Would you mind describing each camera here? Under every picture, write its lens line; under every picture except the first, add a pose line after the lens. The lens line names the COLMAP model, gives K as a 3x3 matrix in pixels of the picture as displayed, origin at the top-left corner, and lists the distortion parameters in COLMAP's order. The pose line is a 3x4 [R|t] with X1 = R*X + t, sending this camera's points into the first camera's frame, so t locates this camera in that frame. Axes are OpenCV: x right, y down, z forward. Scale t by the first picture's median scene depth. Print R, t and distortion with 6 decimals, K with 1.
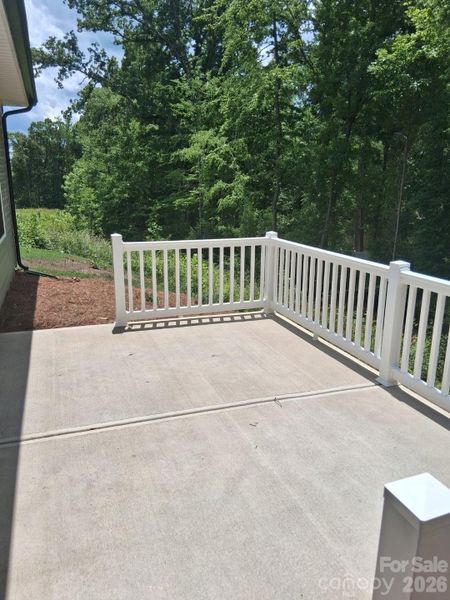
lens RADIAL K [[449.7, 0, 225.0], [0, 449.7, 300.0], [0, 0, 1]] dist [0.075042, -0.176781]
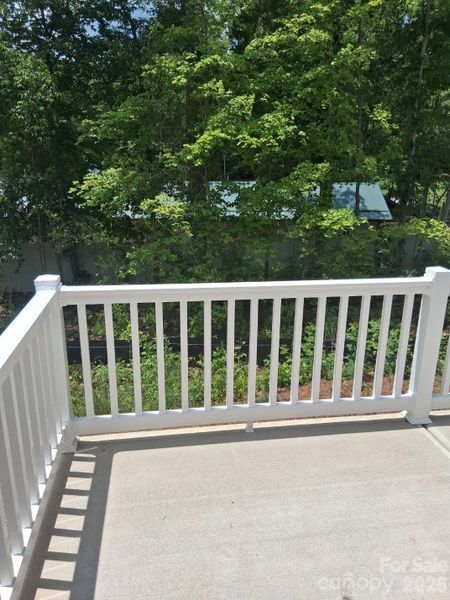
lens RADIAL K [[449.7, 0, 225.0], [0, 449.7, 300.0], [0, 0, 1]] dist [0.075042, -0.176781]
pose [[0.201874, -0.281162, 0.938187, -0.380967], [0.236971, 0.943469, 0.231755, -0.265925], [-0.950311, 0.175537, 0.257089, 1.040912]]
